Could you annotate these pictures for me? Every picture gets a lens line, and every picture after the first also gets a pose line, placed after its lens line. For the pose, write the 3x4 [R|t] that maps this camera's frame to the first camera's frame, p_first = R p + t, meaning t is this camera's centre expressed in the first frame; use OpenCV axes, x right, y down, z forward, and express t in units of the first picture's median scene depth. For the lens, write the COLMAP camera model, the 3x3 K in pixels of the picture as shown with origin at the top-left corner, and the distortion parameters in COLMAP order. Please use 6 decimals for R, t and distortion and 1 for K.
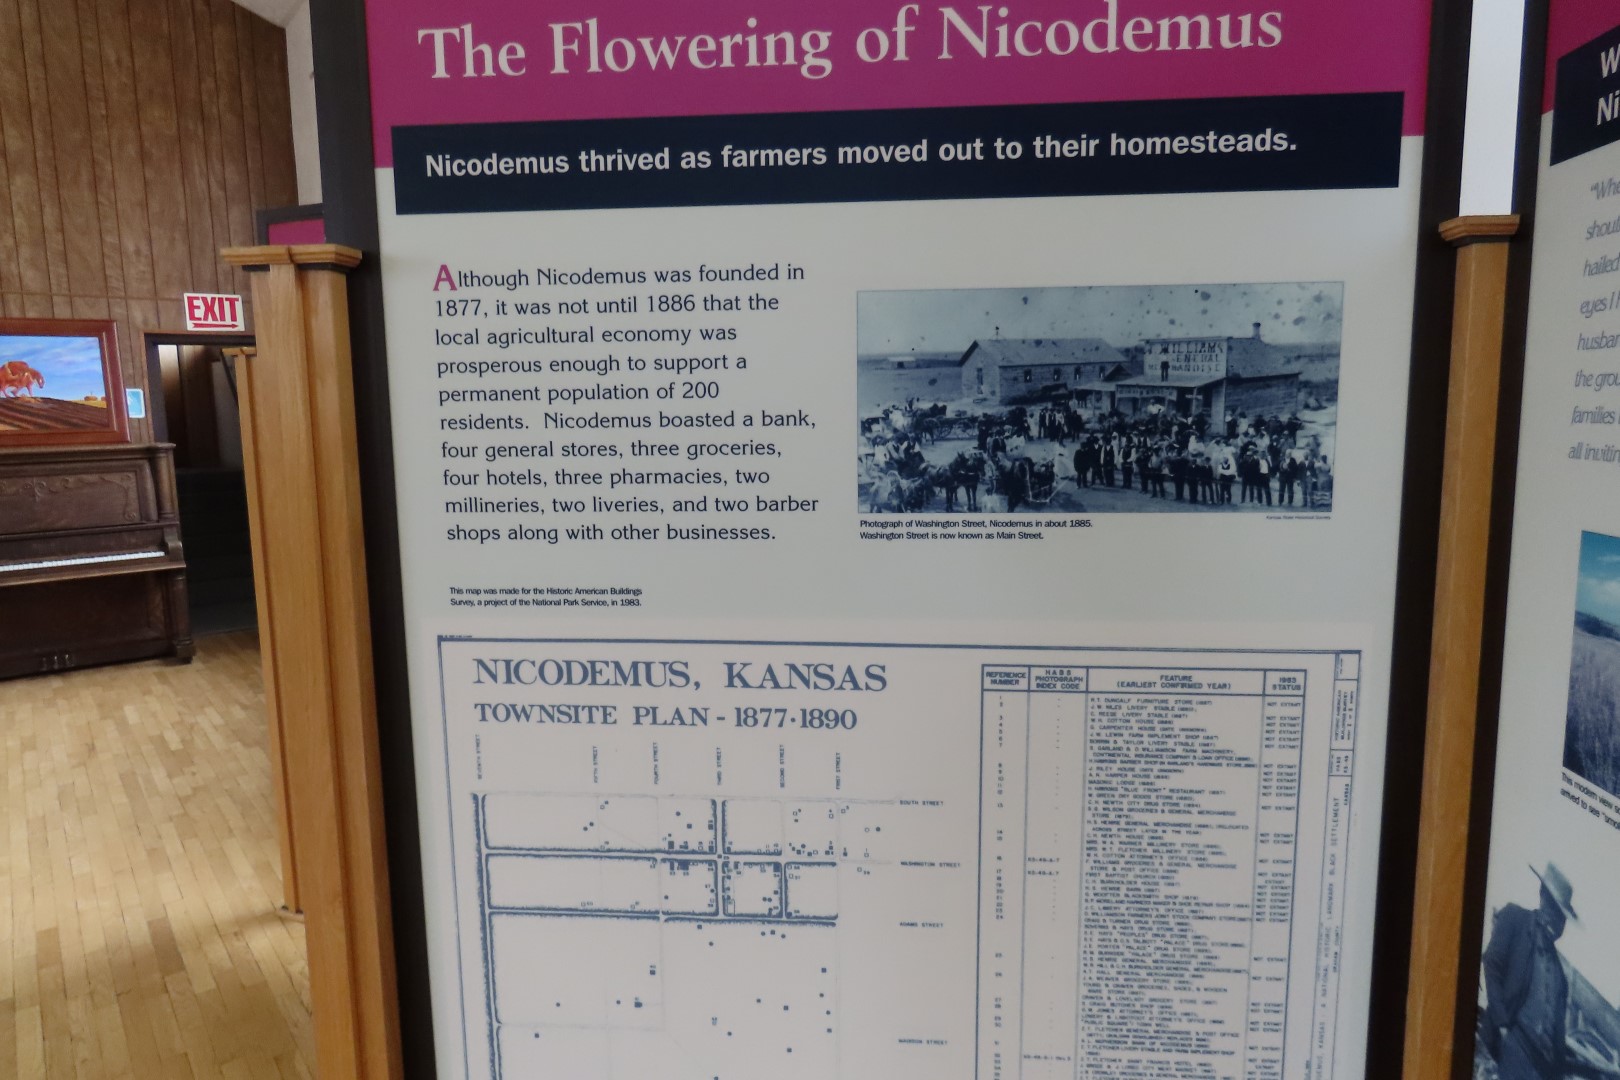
lens RADIAL K [[1029.7, 0, 811.8], [0, 1029.7, 535.3], [0, 0, 1]] dist [-0.015415, -0.000415]
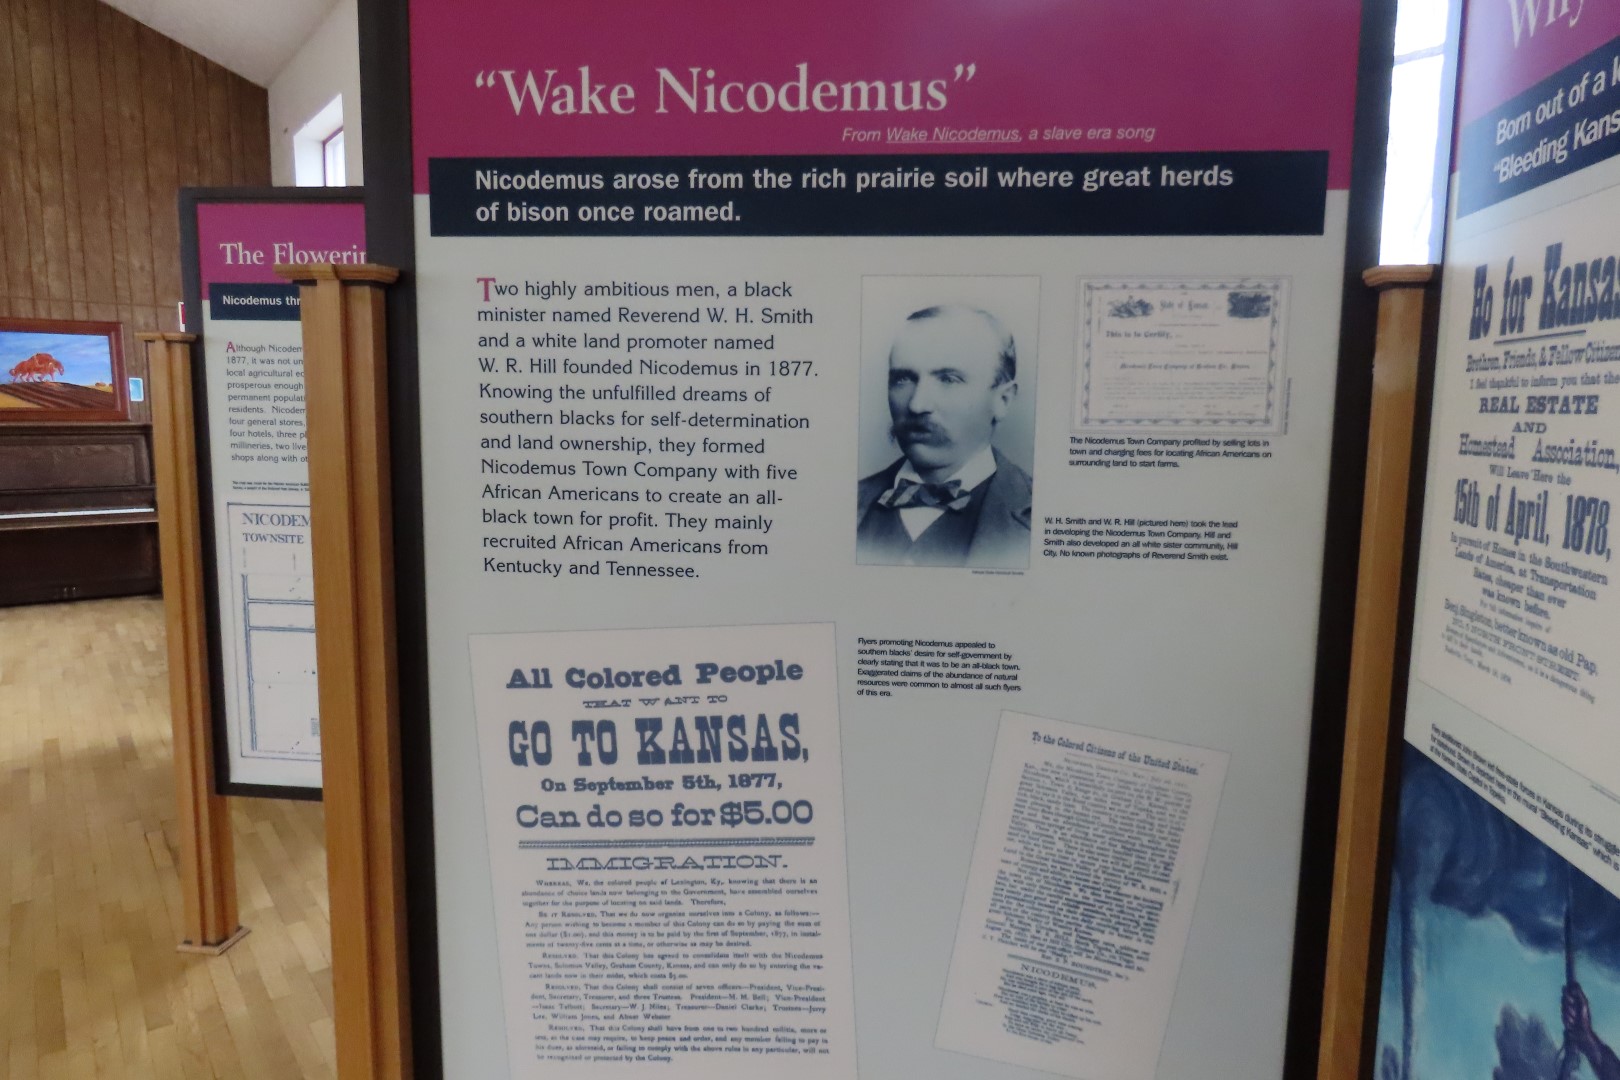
lens RADIAL K [[1029.7, 0, 808.7], [0, 1029.7, 539.8], [0, 0, 1]] dist [-0.015415, -0.000415]
pose [[0.999302, 0.035274, -0.012293, 0.378530], [-0.035280, 0.999377, -0.000230, 0.053843], [0.012278, 0.000664, 0.999924, -0.497627]]
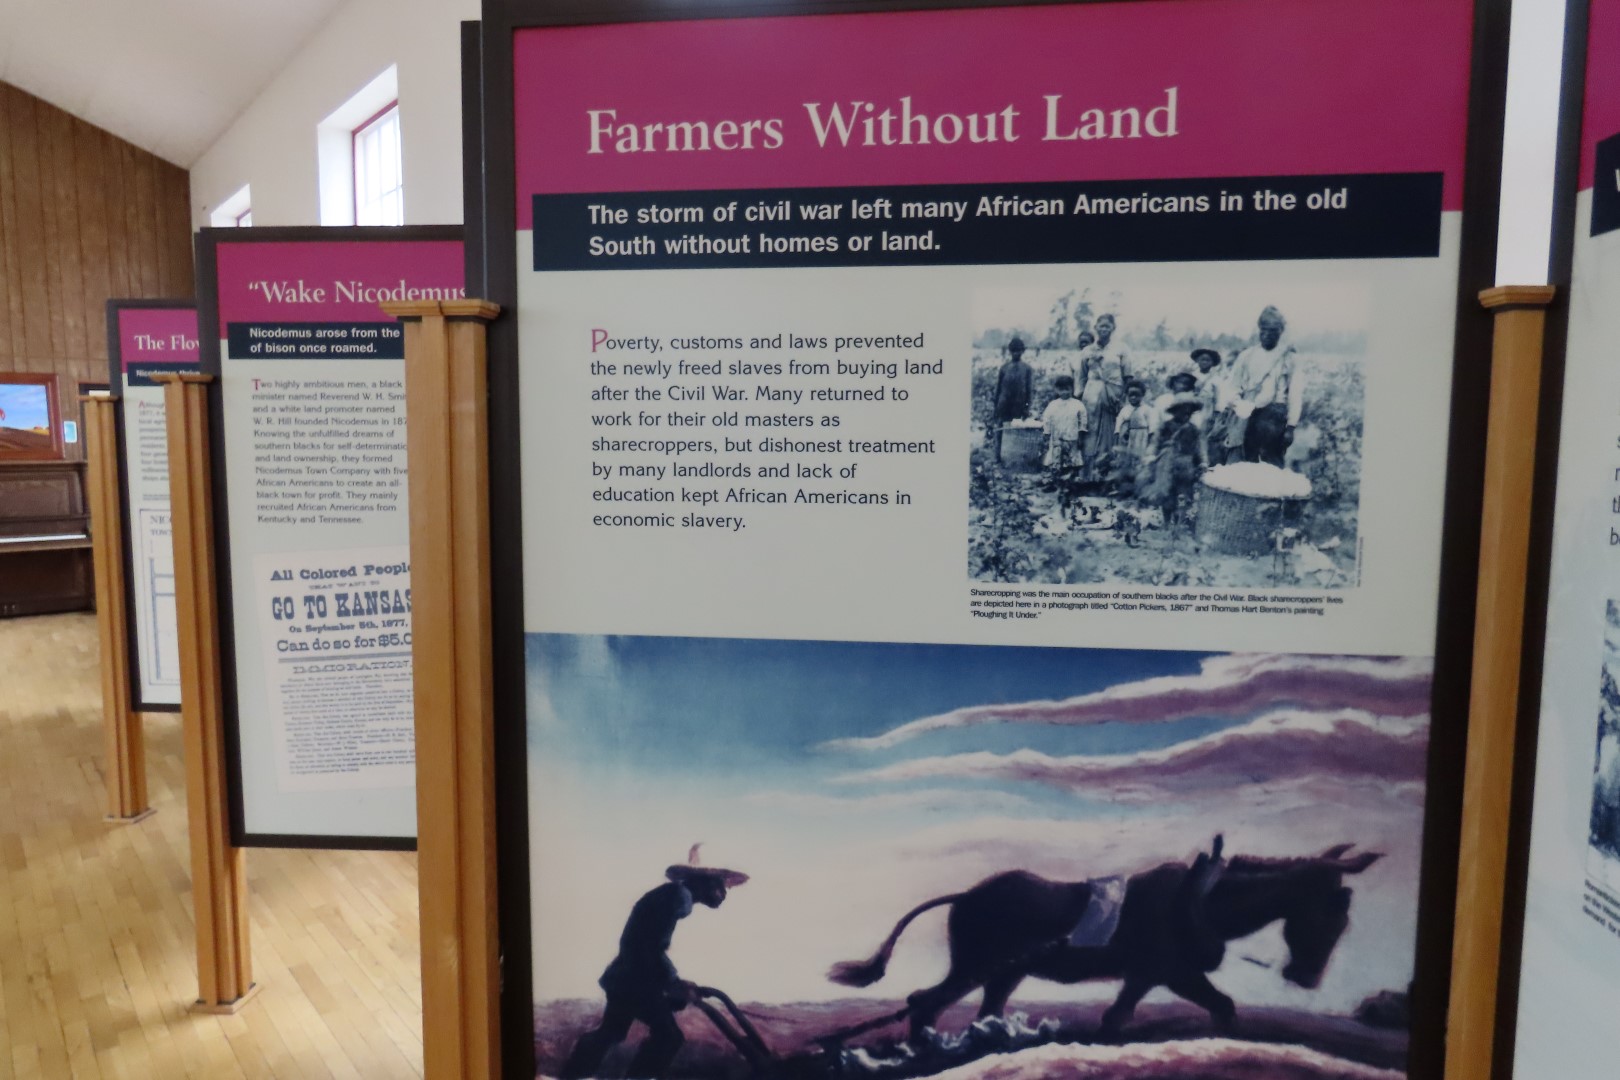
lens RADIAL K [[1029.7, 0, 815.5], [0, 1029.7, 544.5], [0, 0, 1]] dist [-0.015415, -0.000415]
pose [[0.999041, 0.019876, 0.039007, 0.680849], [-0.018689, 0.999358, -0.030558, 0.109244], [-0.039589, 0.029800, 0.998772, -0.961989]]
